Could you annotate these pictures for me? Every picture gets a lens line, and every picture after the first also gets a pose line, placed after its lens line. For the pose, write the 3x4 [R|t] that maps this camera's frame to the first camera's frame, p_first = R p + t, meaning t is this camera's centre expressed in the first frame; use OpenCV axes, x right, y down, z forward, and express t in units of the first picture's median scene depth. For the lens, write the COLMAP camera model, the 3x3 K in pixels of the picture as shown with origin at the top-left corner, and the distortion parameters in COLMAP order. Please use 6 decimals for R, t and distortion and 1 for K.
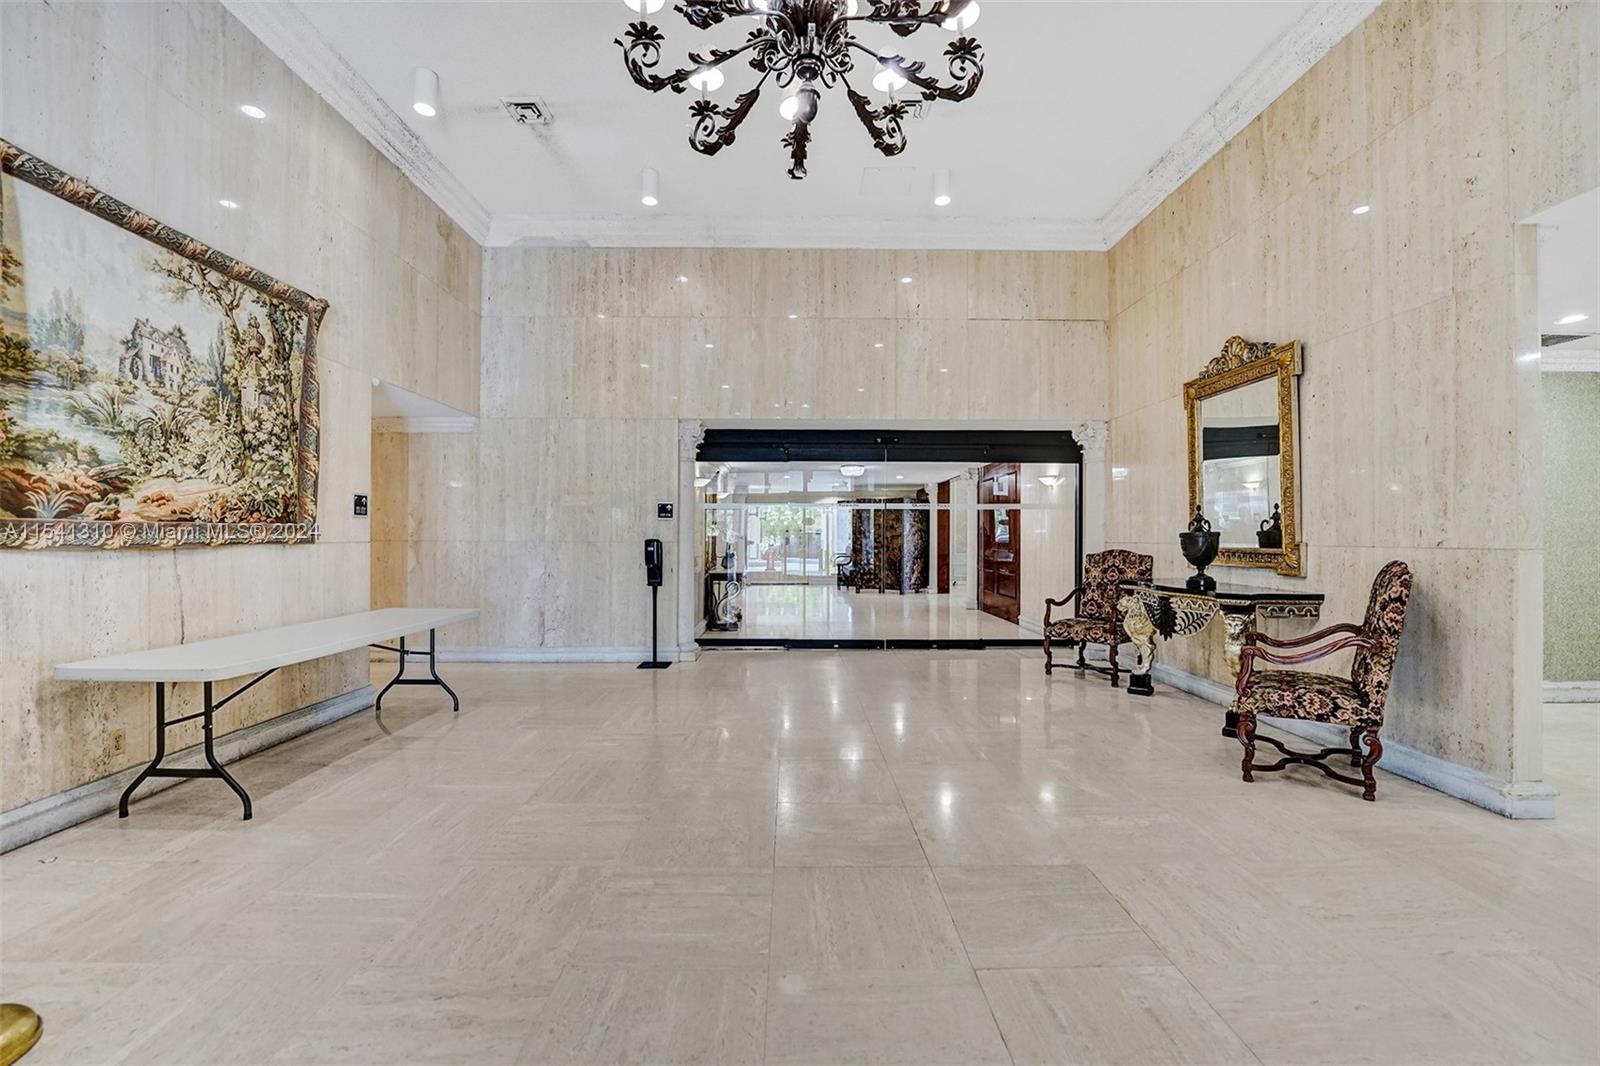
lens RADIAL K [[659.4, 0, 800.0], [0, 659.4, 533.0], [0, 0, 1]] dist [-0.000070, 0.000297]
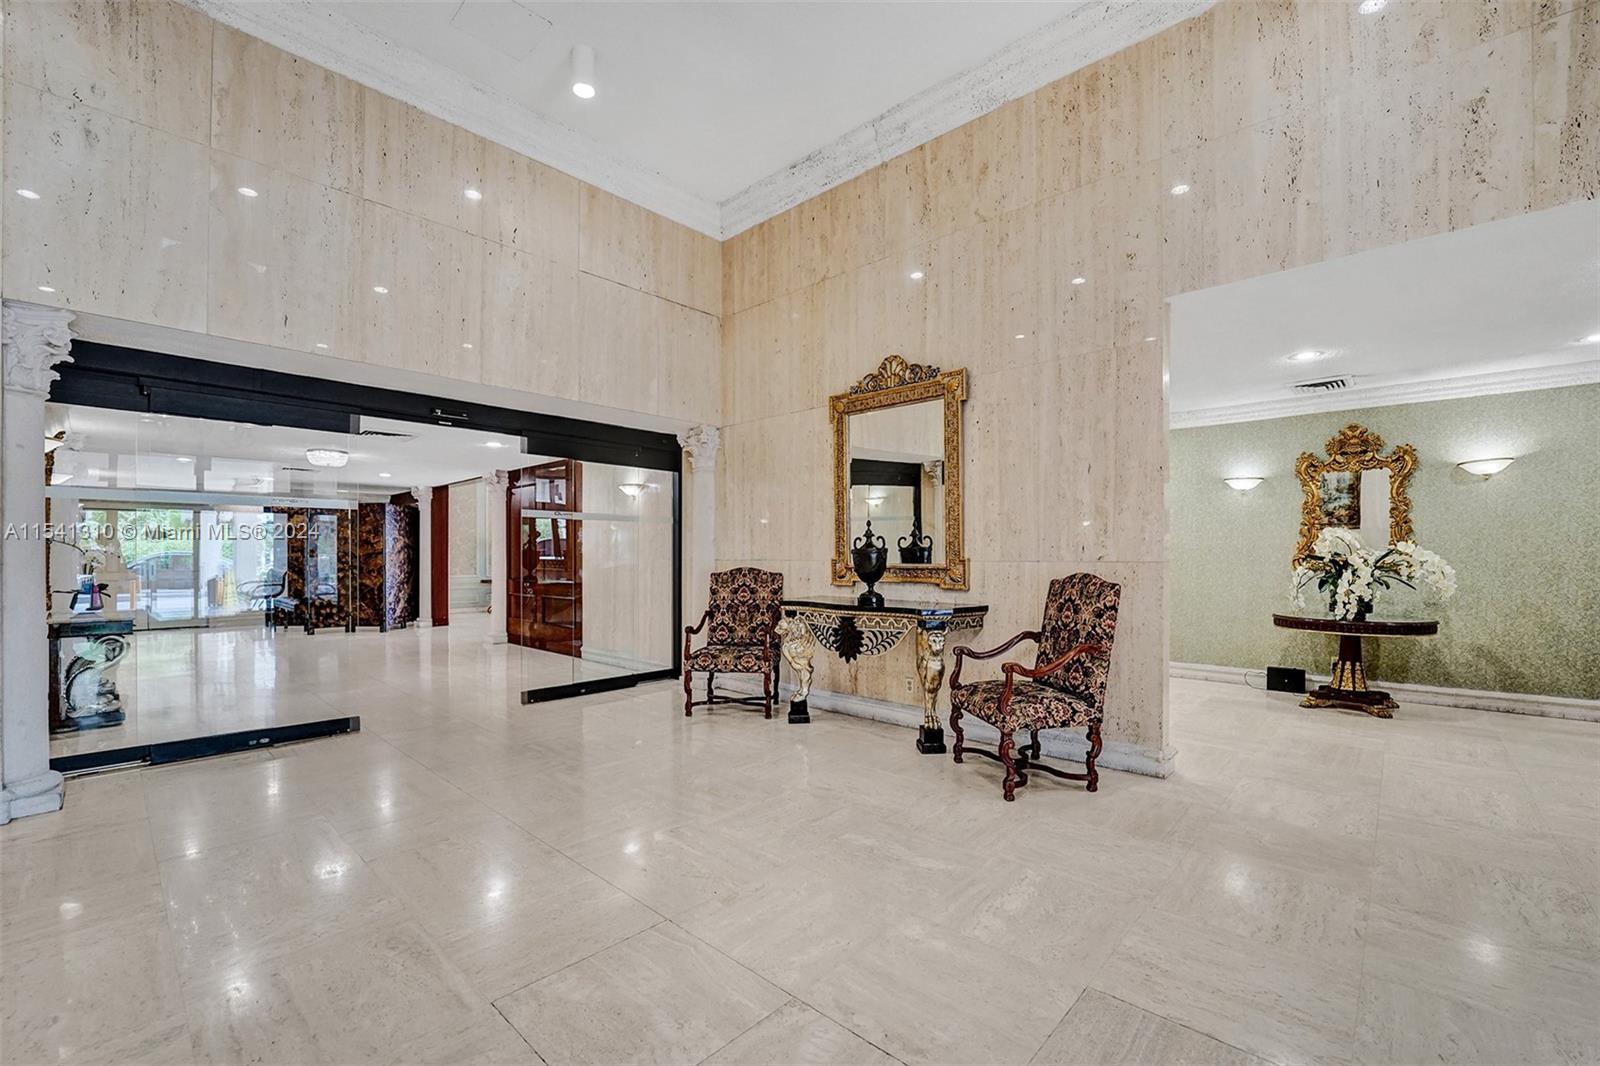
lens RADIAL K [[666.4, 0, 799.6], [0, 666.4, 560.9], [0, 0, 1]] dist [-0.016314, 0.000096]
pose [[0.691473, -0.006670, 0.722371, -0.181405], [-0.002648, 0.999927, 0.011767, 0.006110], [-0.722397, -0.010049, 0.691405, 0.394795]]
